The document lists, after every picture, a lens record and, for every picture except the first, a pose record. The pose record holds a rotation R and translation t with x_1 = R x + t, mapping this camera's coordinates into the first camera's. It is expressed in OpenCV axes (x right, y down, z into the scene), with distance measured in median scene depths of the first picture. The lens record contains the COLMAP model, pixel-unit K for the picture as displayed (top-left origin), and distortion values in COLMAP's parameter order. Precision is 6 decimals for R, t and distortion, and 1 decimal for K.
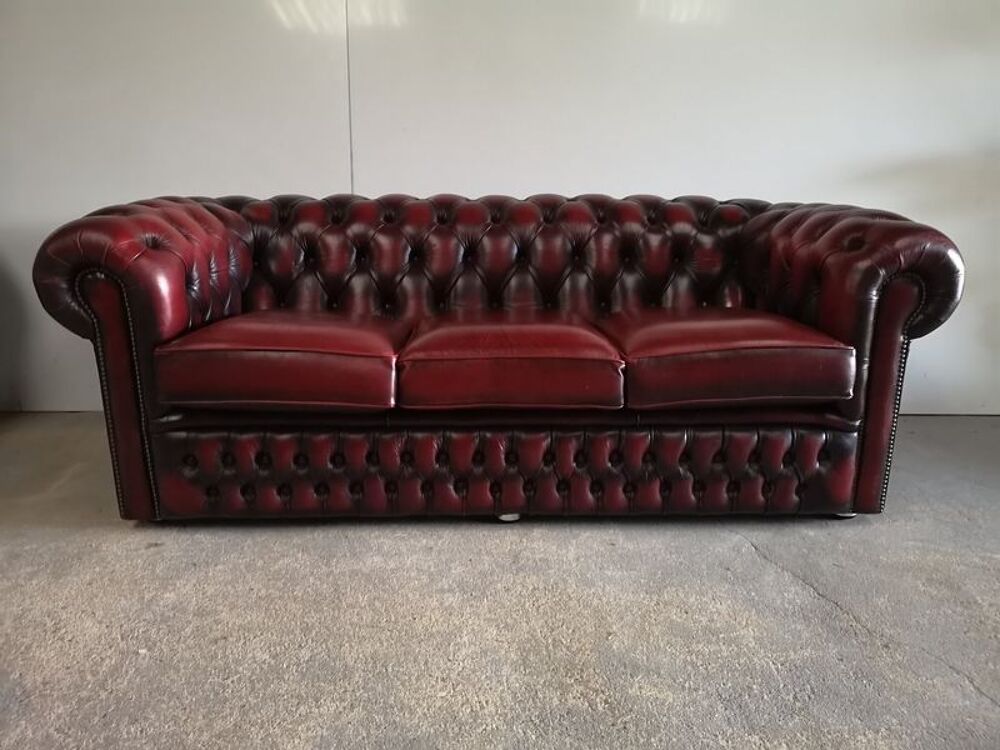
lens RADIAL K [[779.6, 0, 494.3], [0, 779.6, 375.7], [0, 0, 1]] dist [0.065485, -0.088494]
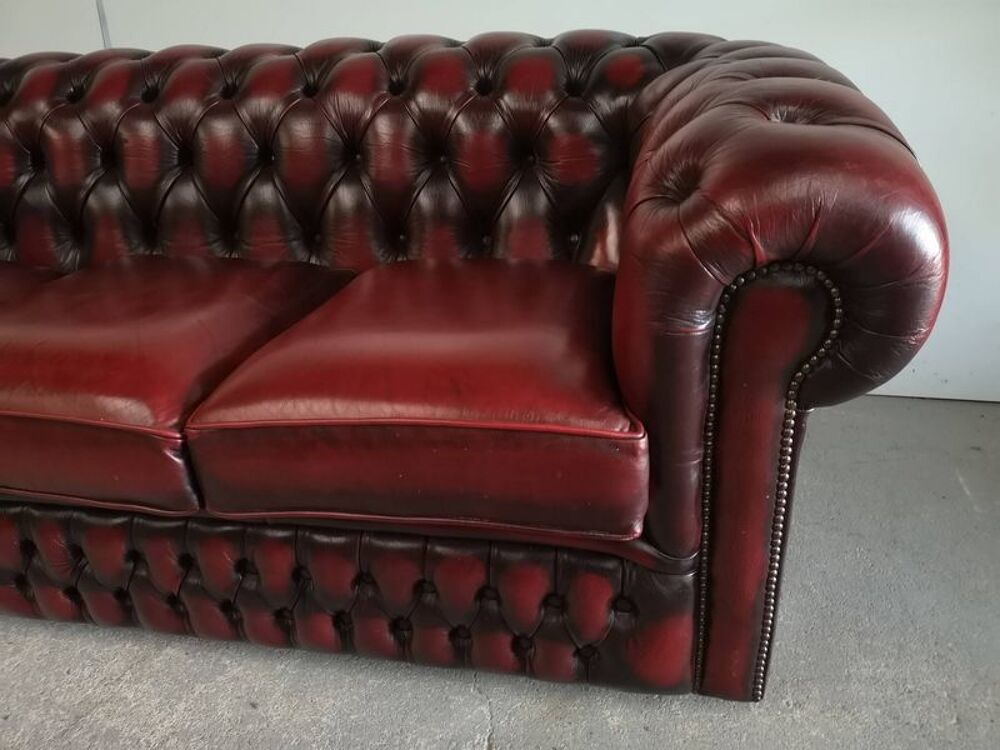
lens RADIAL K [[775.1, 0, 500.0], [0, 775.1, 375.0], [0, 0, 1]] dist [0.063117, -0.068847]
pose [[0.971394, 0.054576, -0.231119, 0.450965], [0.000653, 0.972616, 0.232418, -0.160730], [0.237474, -0.225920, 0.944757, 0.542549]]
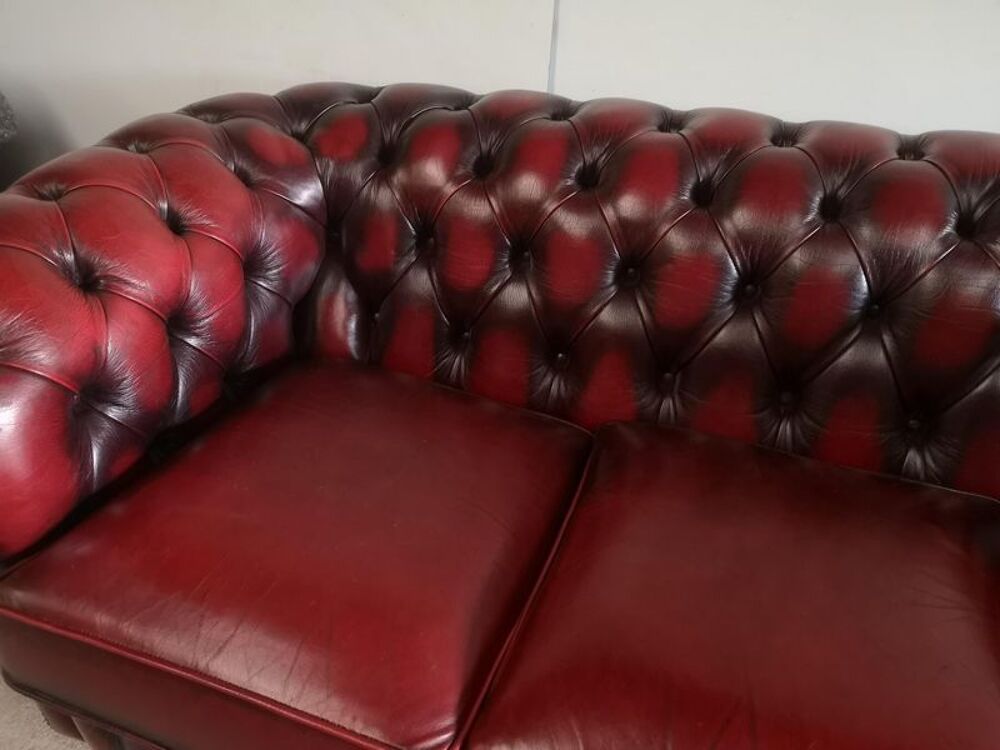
lens RADIAL K [[779.6, 0, 494.3], [0, 779.6, 375.7], [0, 0, 1]] dist [0.065485, -0.088494]
pose [[0.929123, 0.208747, -0.305212, -0.024856], [-0.088918, 0.927322, 0.363548, -0.322524], [0.358920, -0.310642, 0.880158, 0.671597]]
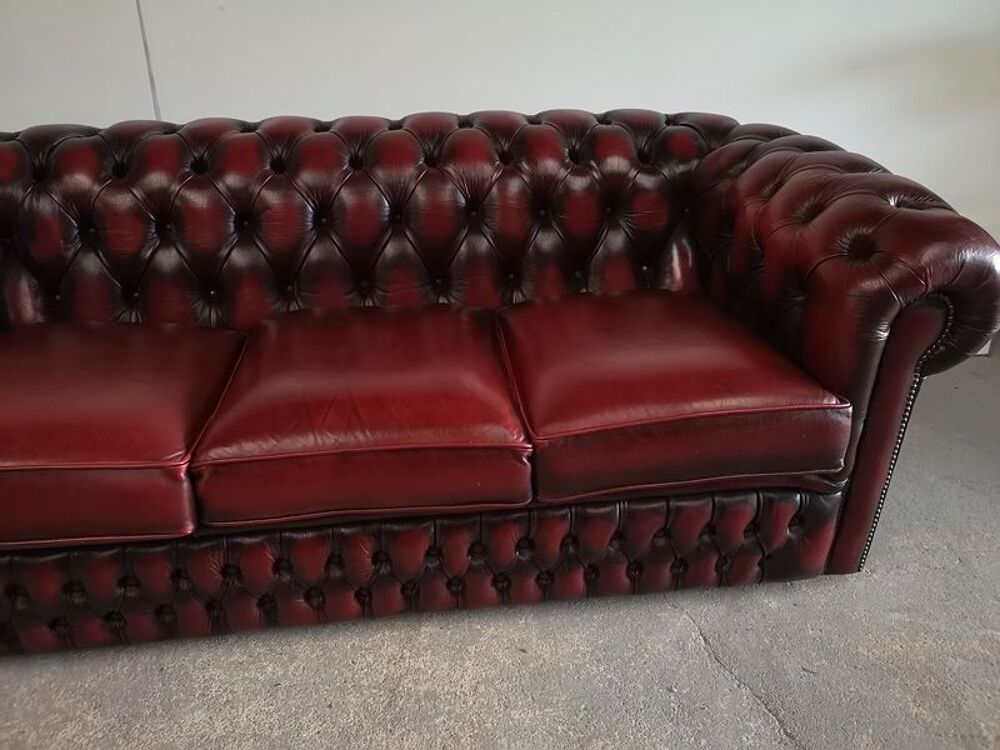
lens RADIAL K [[777.7, 0, 500.0], [0, 777.7, 375.0], [0, 0, 1]] dist [0.063207, -0.075173]
pose [[0.995549, -0.051732, 0.078782, 0.082387], [0.030984, 0.969078, 0.244802, -0.230749], [-0.089010, -0.241271, 0.966367, 0.329086]]
